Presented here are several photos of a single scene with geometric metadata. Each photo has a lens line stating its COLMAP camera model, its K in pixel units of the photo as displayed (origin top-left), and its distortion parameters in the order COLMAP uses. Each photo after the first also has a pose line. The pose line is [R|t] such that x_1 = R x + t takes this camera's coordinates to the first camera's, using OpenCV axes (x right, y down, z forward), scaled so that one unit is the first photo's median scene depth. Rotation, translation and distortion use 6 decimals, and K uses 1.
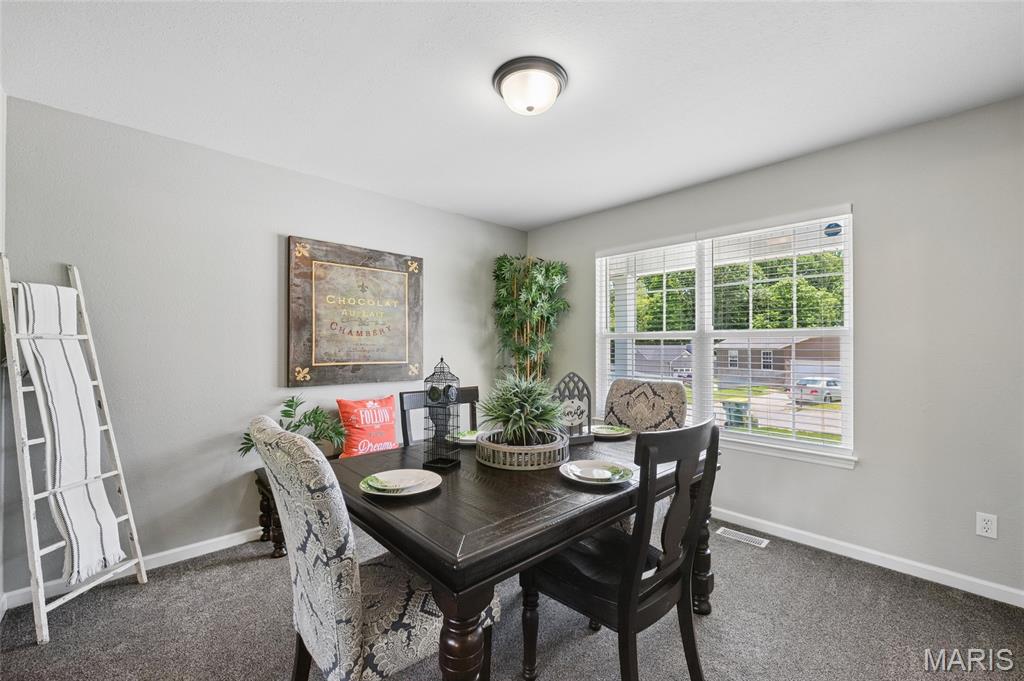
lens RADIAL K [[418.3, 0, 509.8], [0, 418.3, 349.7], [0, 0, 1]] dist [0.000255, -0.000946]
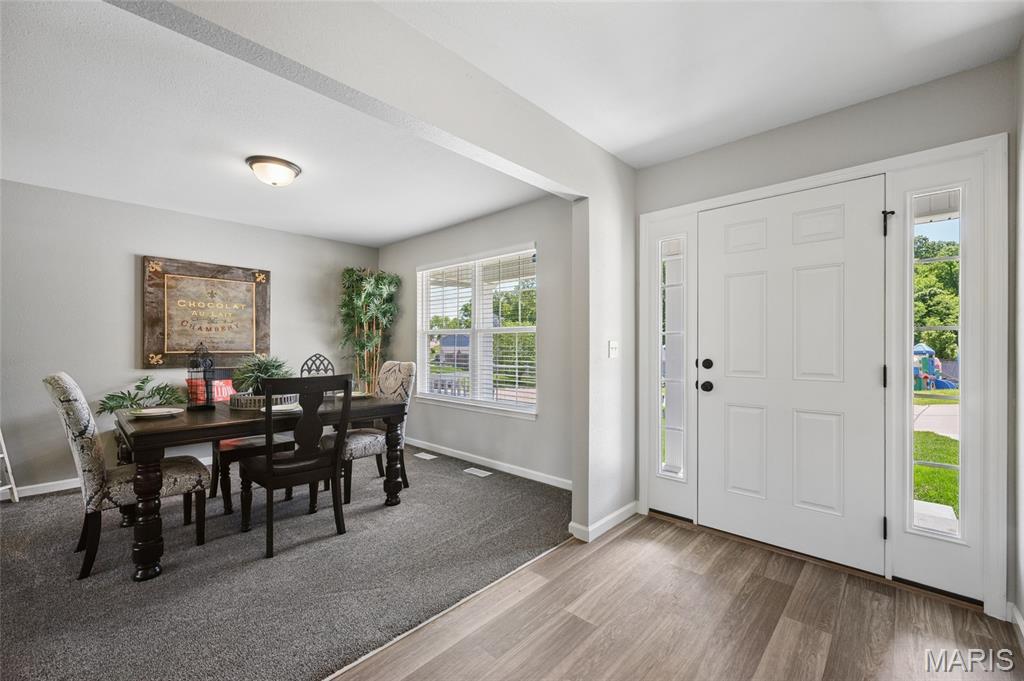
lens RADIAL K [[418.3, 0, 509.8], [0, 418.3, 349.7], [0, 0, 1]] dist [0.000255, -0.000946]
pose [[0.997611, -0.000918, 0.069081, 0.530733], [0.000957, 0.999999, -0.000518, 0.029259], [-0.069080, 0.000583, 0.997611, -0.402971]]
